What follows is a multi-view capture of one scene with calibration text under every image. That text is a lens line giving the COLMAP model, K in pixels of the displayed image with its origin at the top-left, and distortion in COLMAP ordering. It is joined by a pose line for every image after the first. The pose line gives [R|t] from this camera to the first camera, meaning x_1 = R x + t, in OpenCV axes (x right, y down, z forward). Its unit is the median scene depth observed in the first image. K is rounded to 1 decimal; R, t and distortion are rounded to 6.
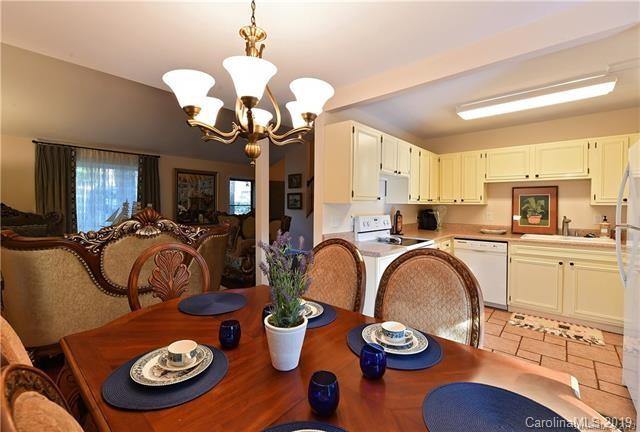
lens RADIAL K [[280.9, 0, 315.7], [0, 280.9, 210.2], [0, 0, 1]] dist [-0.005904, -0.000497]
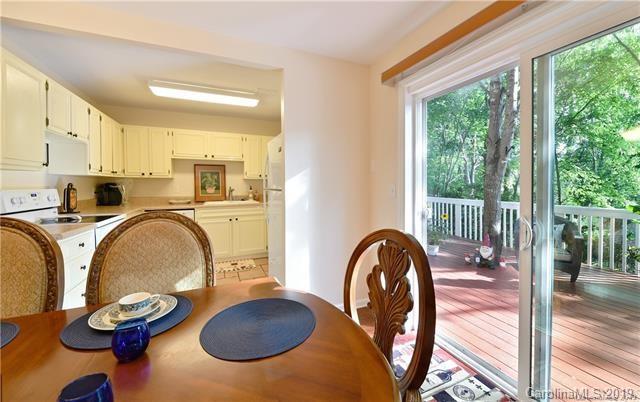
lens RADIAL K [[249.9, 0, 328.6], [0, 249.9, 191.0], [0, 0, 1]] dist [-0.010656, -0.000027]
pose [[0.402753, -0.029416, 0.914836, -0.066930], [0.018985, 0.999537, 0.023781, 0.024884], [-0.915112, 0.007791, 0.403124, 0.043989]]
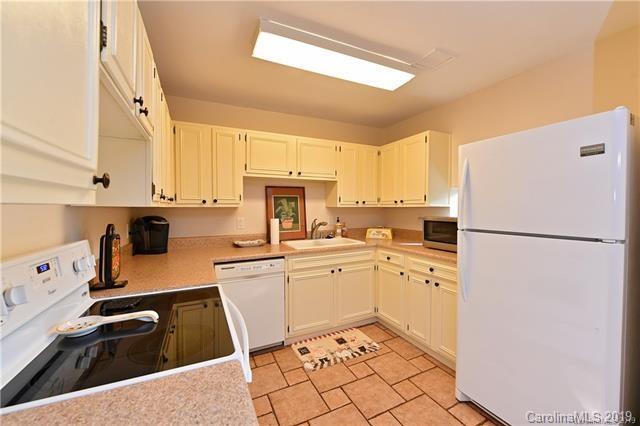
lens RADIAL K [[253.5, 0, 317.7], [0, 253.5, 212.7], [0, 0, 1]] dist [-0.002582, -0.000169]
pose [[0.396576, -0.025484, 0.917648, 0.109392], [0.024000, 0.999561, 0.017387, -0.016143], [-0.917688, 0.015128, 0.397014, 0.725575]]
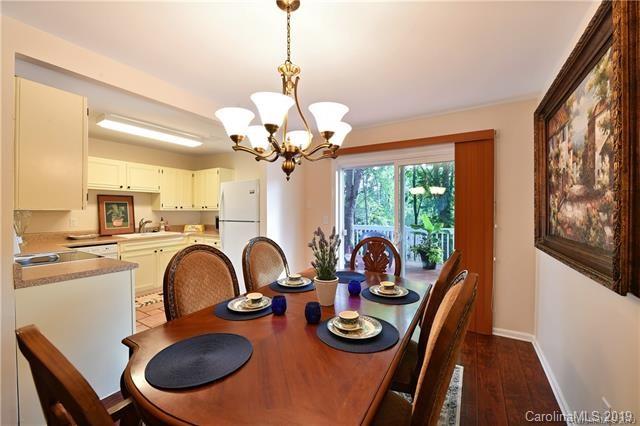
lens RADIAL K [[253.5, 0, 318.4], [0, 253.5, 213.8], [0, 0, 1]] dist [-0.002582, -0.000169]
pose [[-0.169939, -0.016399, 0.985318, -0.535332], [0.021376, 0.999565, 0.020323, -0.010226], [-0.985223, 0.024515, -0.169515, 0.404390]]
